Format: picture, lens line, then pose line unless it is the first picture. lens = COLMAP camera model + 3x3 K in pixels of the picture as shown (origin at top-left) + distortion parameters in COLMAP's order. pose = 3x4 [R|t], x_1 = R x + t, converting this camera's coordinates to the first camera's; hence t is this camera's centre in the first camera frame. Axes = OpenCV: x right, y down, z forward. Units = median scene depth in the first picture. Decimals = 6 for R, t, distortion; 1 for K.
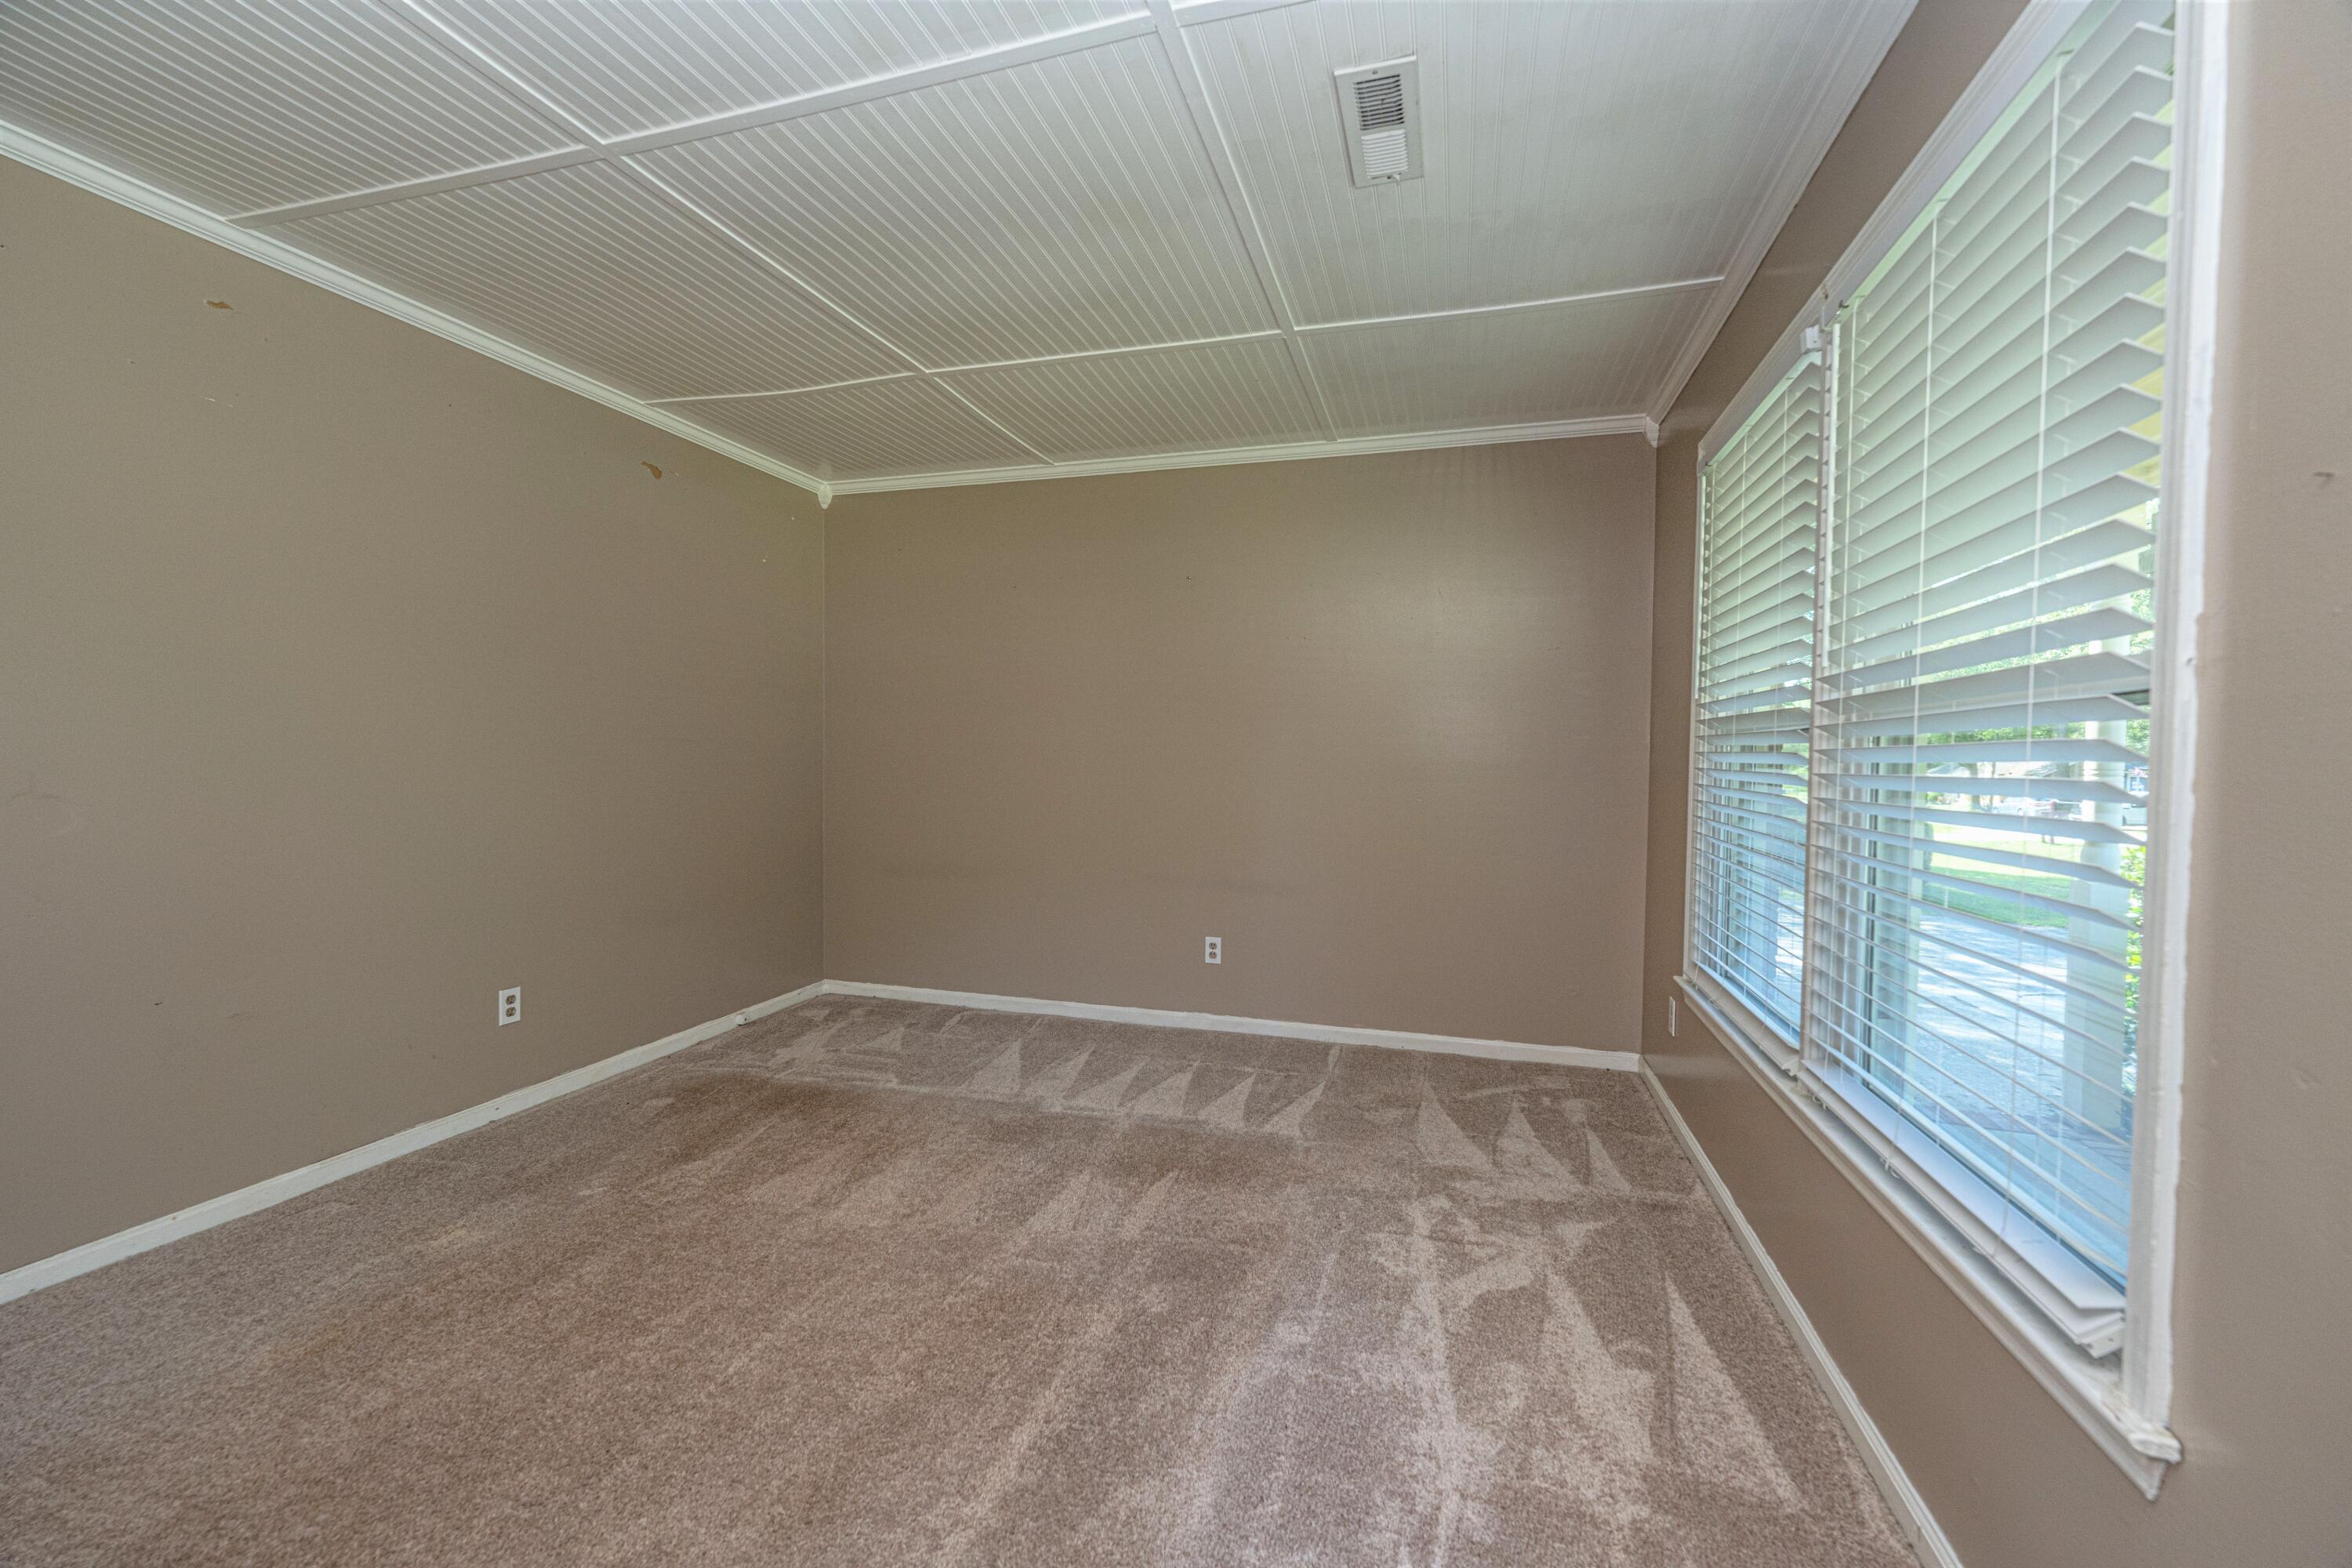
lens RADIAL K [[928.7, 0, 1184.7], [0, 928.7, 780.9], [0, 0, 1]] dist [-0.008433, 0.000880]
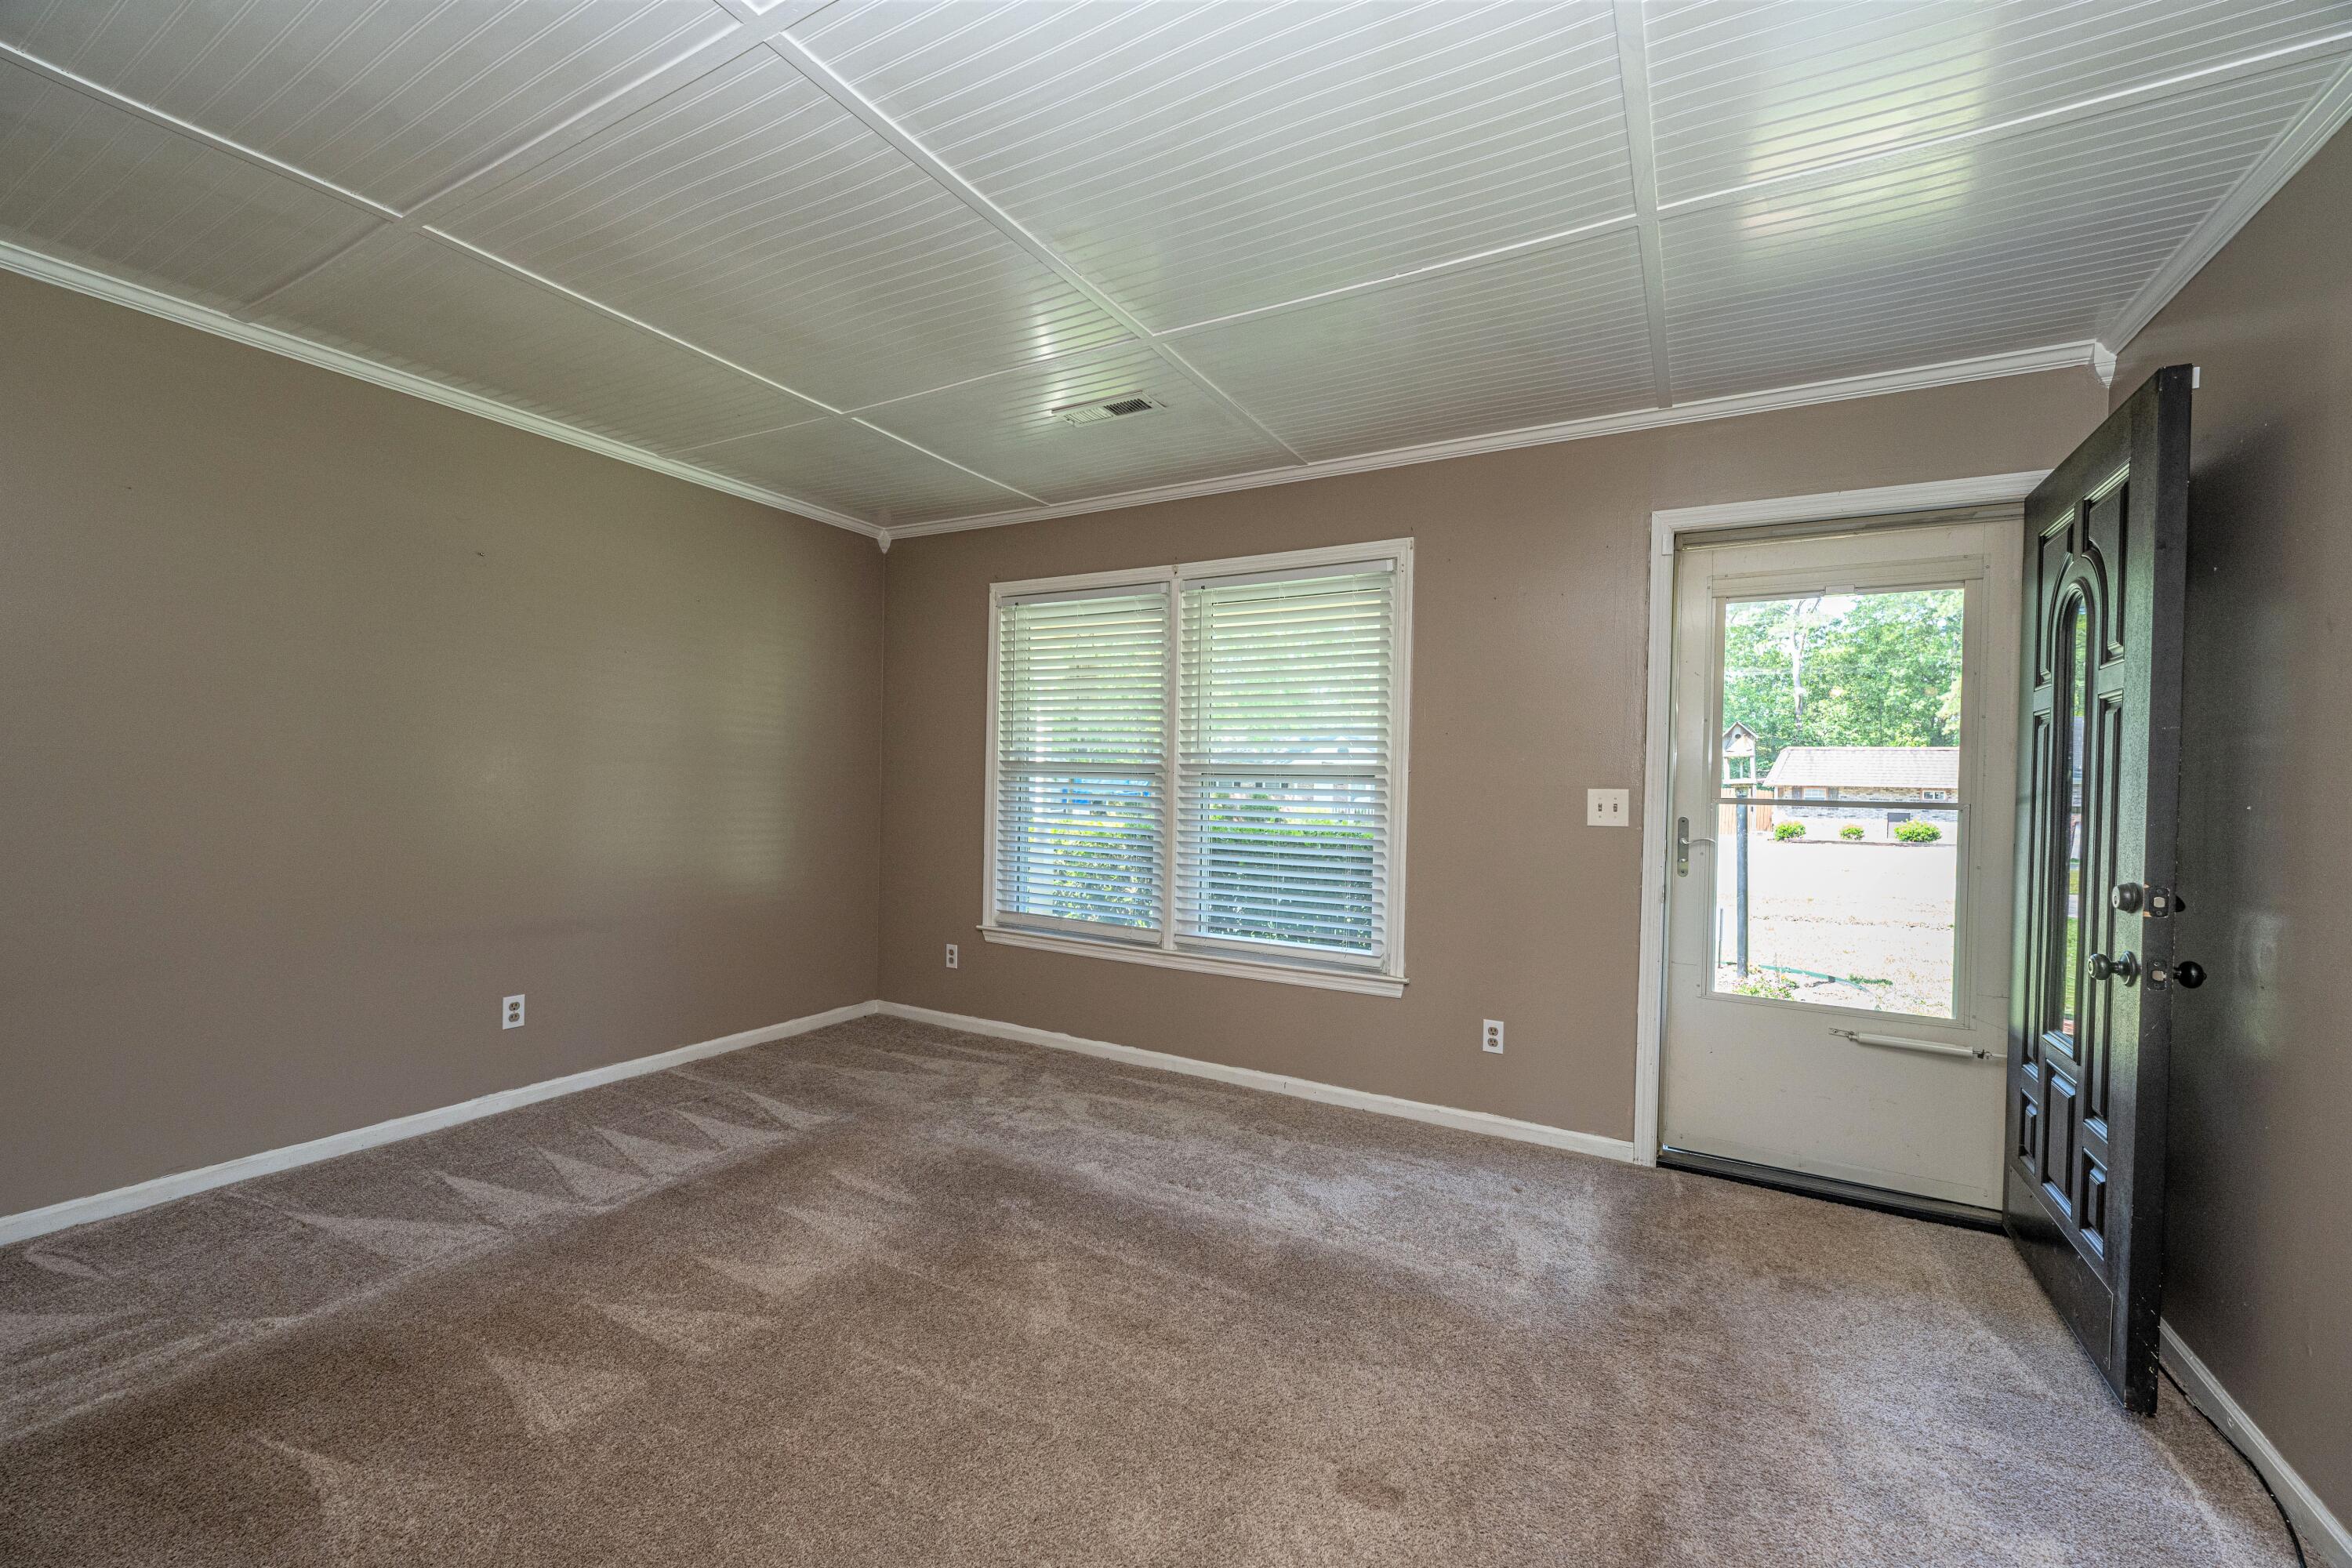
lens RADIAL K [[928.7, 0, 1169.5], [0, 928.7, 784.3], [0, 0, 1]] dist [-0.008433, 0.000880]
pose [[0.233581, -0.011189, 0.972273, -0.801450], [0.003006, 0.999937, 0.010785, -0.036047], [-0.972333, 0.000404, 0.233600, 0.296716]]
